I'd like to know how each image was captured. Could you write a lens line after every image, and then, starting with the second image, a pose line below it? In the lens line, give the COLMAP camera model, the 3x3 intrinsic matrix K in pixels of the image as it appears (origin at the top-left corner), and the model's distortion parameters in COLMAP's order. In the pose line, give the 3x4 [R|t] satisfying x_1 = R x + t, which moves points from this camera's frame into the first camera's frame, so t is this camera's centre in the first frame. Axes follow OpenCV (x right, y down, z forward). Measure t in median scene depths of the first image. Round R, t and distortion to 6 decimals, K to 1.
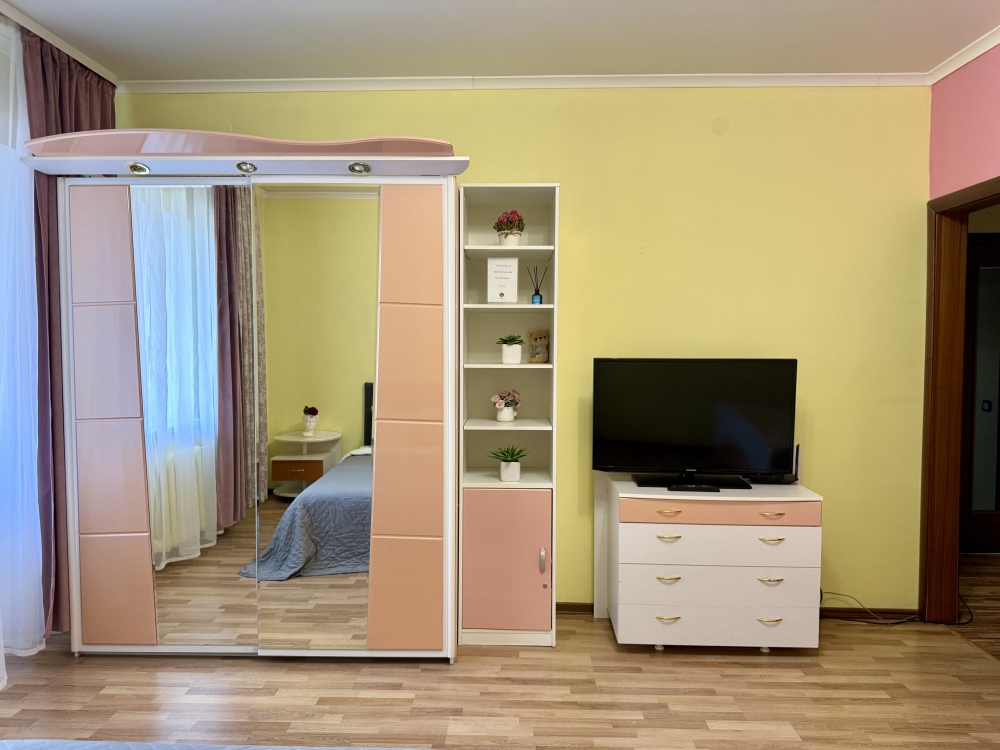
lens RADIAL K [[705.0, 0, 500.0], [0, 705.0, 375.0], [0, 0, 1]] dist [0.088192, -0.135015]
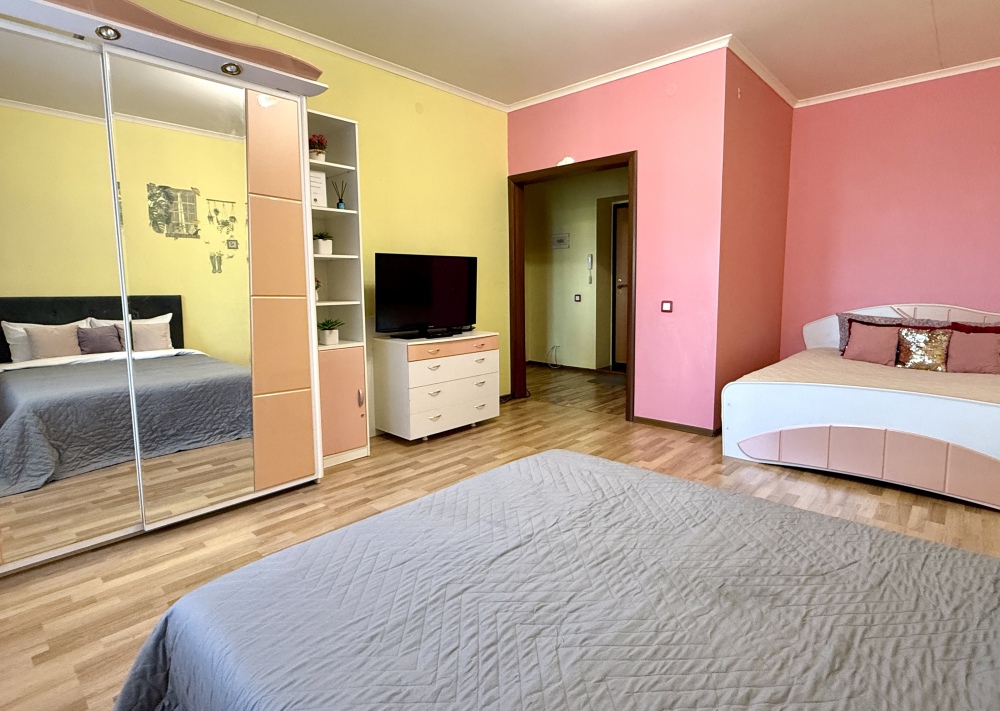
lens RADIAL K [[514.7, 0, 508.9], [0, 514.7, 332.2], [0, 0, 1]] dist [0.001103, -0.000461]
pose [[0.655098, -0.083795, 0.750883, -0.503760], [0.034292, 0.996104, 0.081243, 0.062863], [-0.754765, -0.027473, 0.655419, 0.122799]]
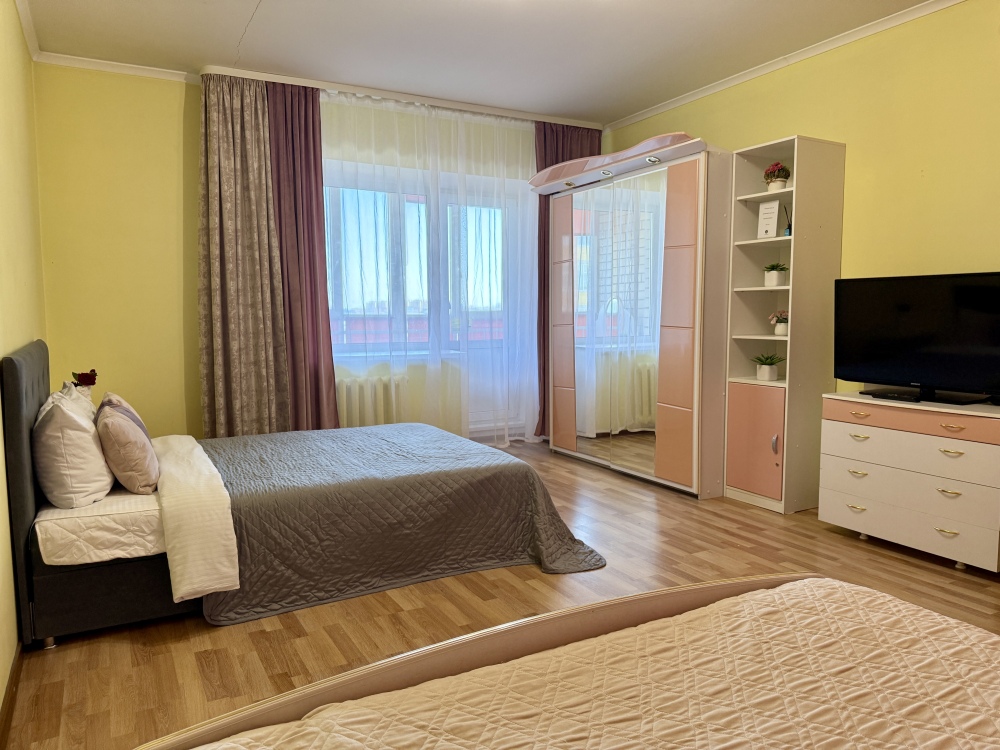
lens RADIAL K [[705.0, 0, 500.0], [0, 705.0, 375.0], [0, 0, 1]] dist [0.088192, -0.135015]
pose [[0.501161, 0.068677, -0.862625, 0.903895], [-0.020733, 0.997513, 0.067371, 0.067052], [0.865106, -0.015879, 0.501338, -0.050564]]
